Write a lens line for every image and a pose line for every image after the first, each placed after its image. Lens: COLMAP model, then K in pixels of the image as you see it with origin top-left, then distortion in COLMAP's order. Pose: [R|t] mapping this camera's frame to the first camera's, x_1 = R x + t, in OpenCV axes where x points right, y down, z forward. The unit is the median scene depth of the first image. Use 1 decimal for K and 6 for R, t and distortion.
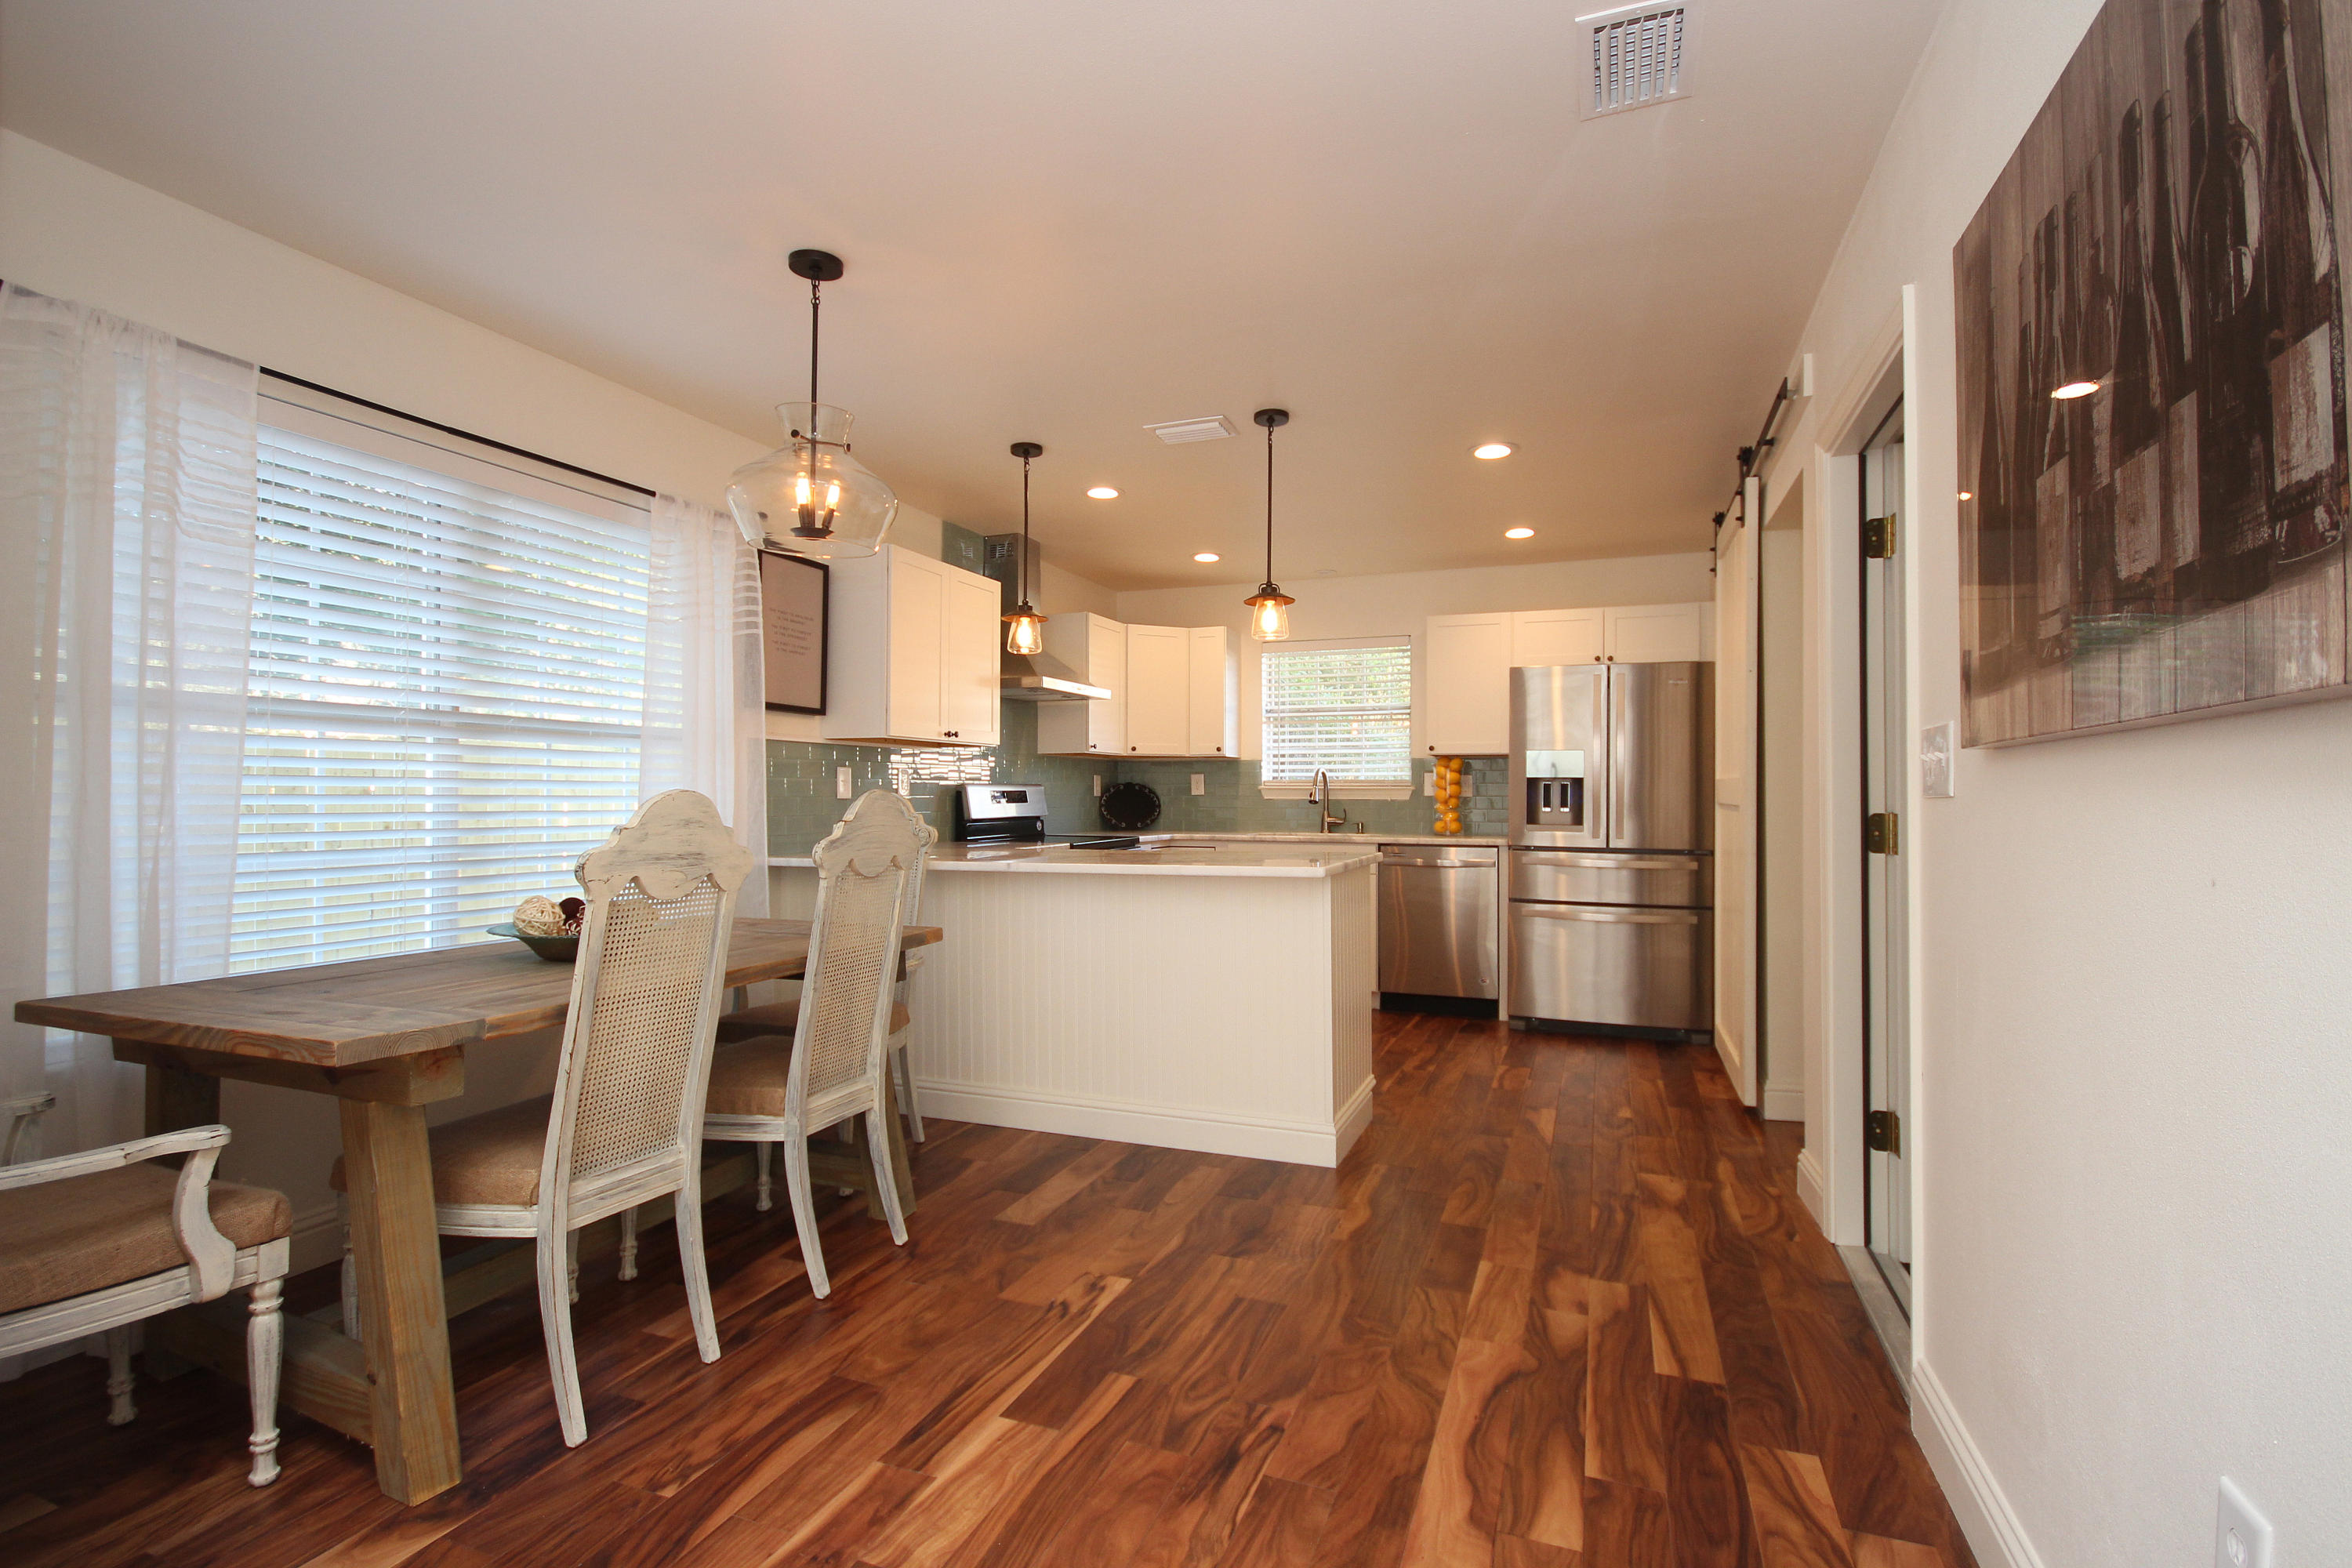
lens RADIAL K [[1082.7, 0, 1184.1], [0, 1082.7, 783.3], [0, 0, 1]] dist [0.003214, -0.012192]
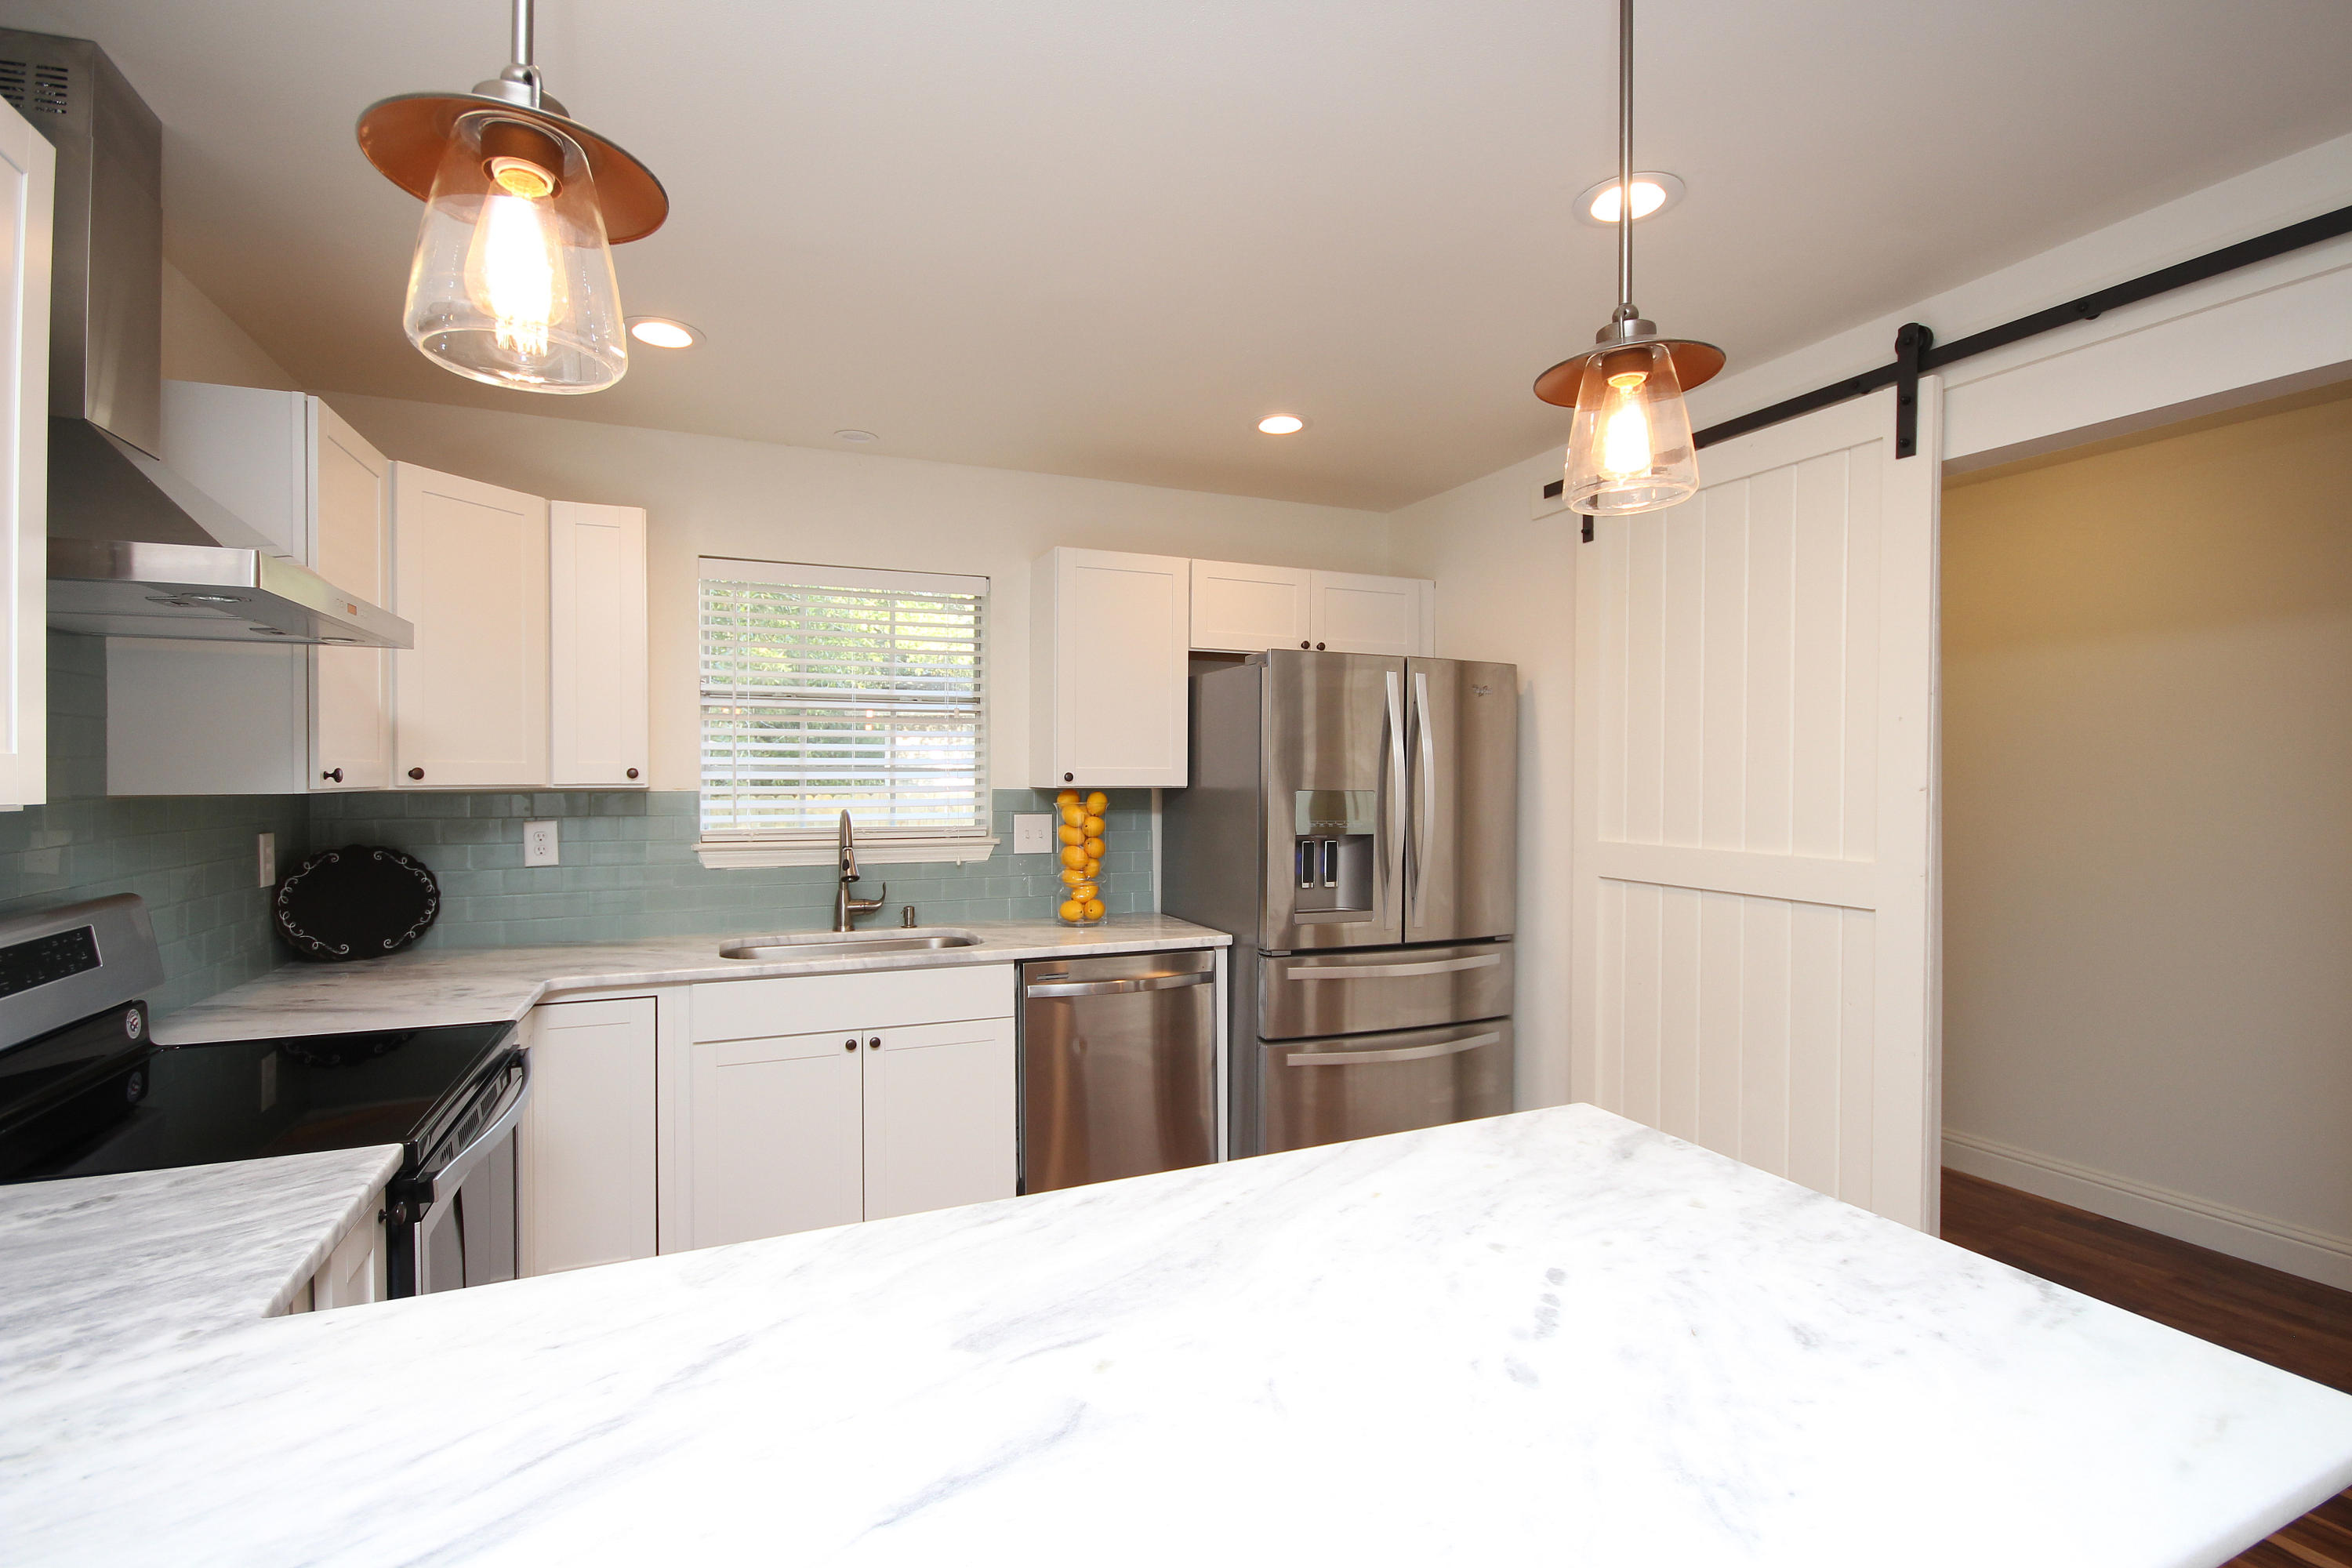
lens RADIAL K [[1086.6, 0, 1179.4], [0, 1086.6, 782.6], [0, 0, 1]] dist [-0.003240, 0.000066]
pose [[0.716272, -0.006728, 0.697788, -0.140807], [-0.006045, 0.999856, 0.015846, -0.041219], [-0.697795, -0.015568, 0.716129, 0.575625]]
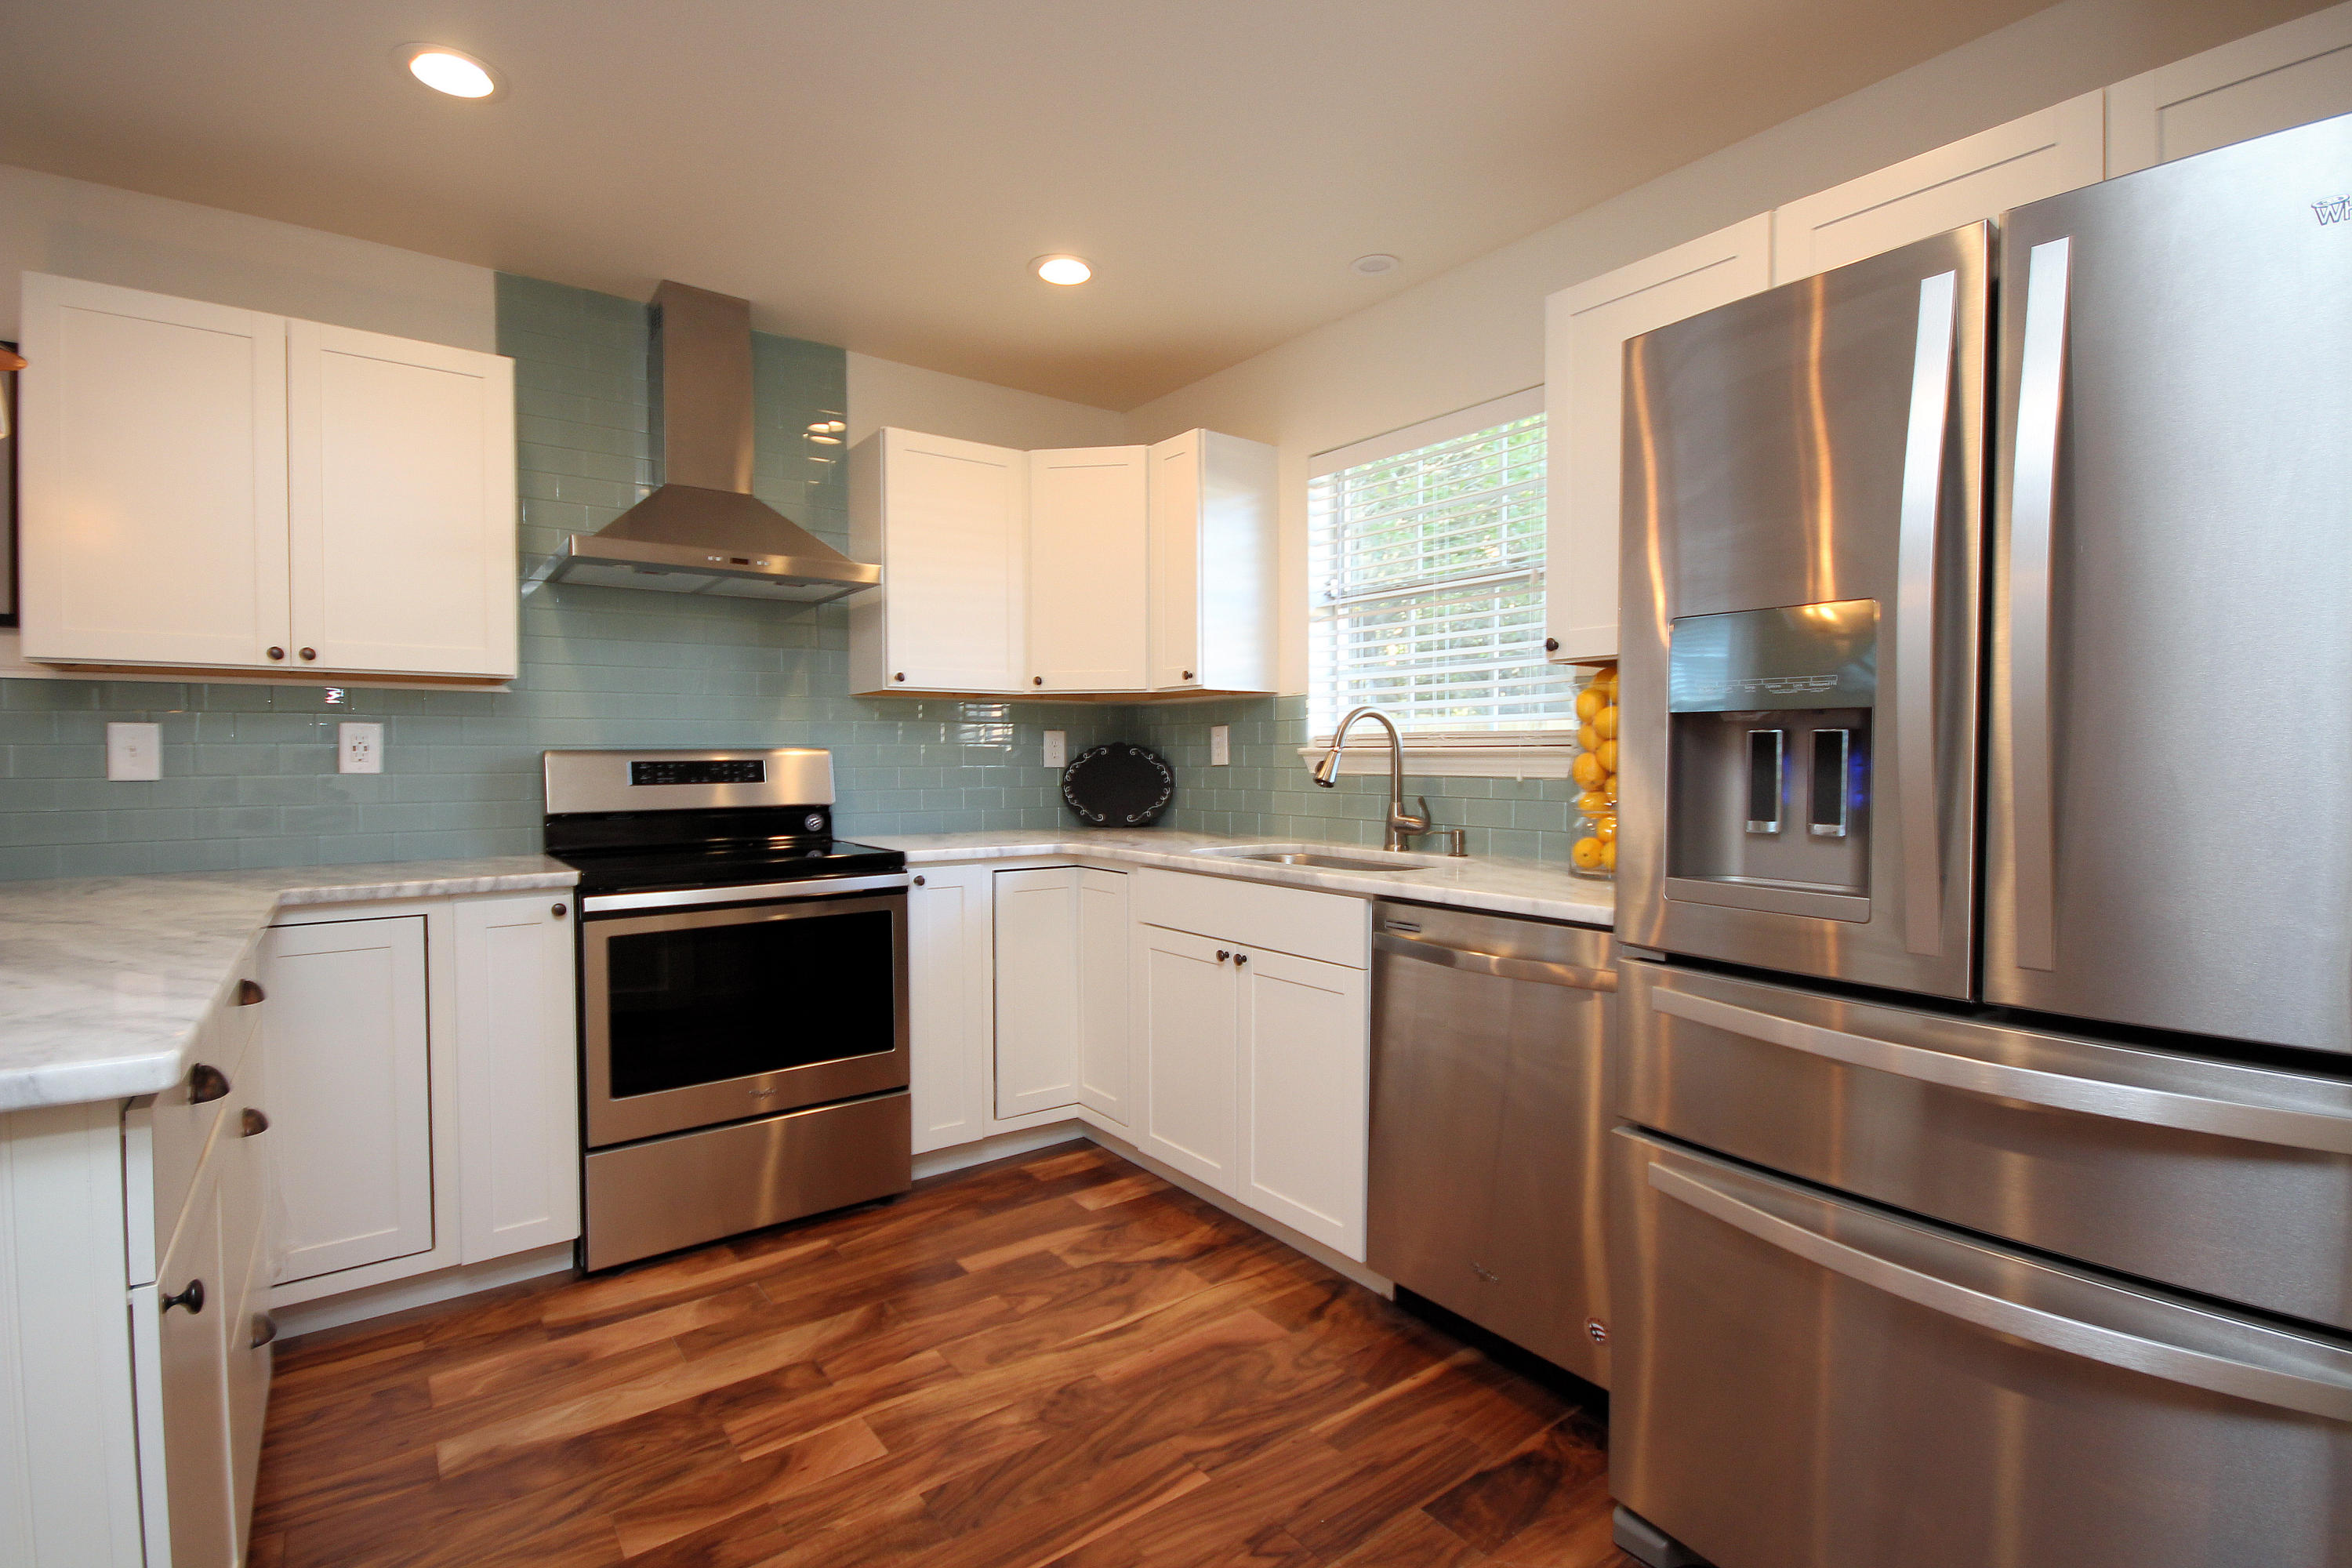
lens RADIAL K [[1082.7, 0, 1184.1], [0, 1082.7, 783.3], [0, 0, 1]] dist [0.003214, -0.012192]
pose [[0.857482, 0.008389, -0.514445, 0.330348], [0.010414, 0.999379, 0.033655, 0.001892], [0.514408, -0.034216, 0.856862, 0.644148]]
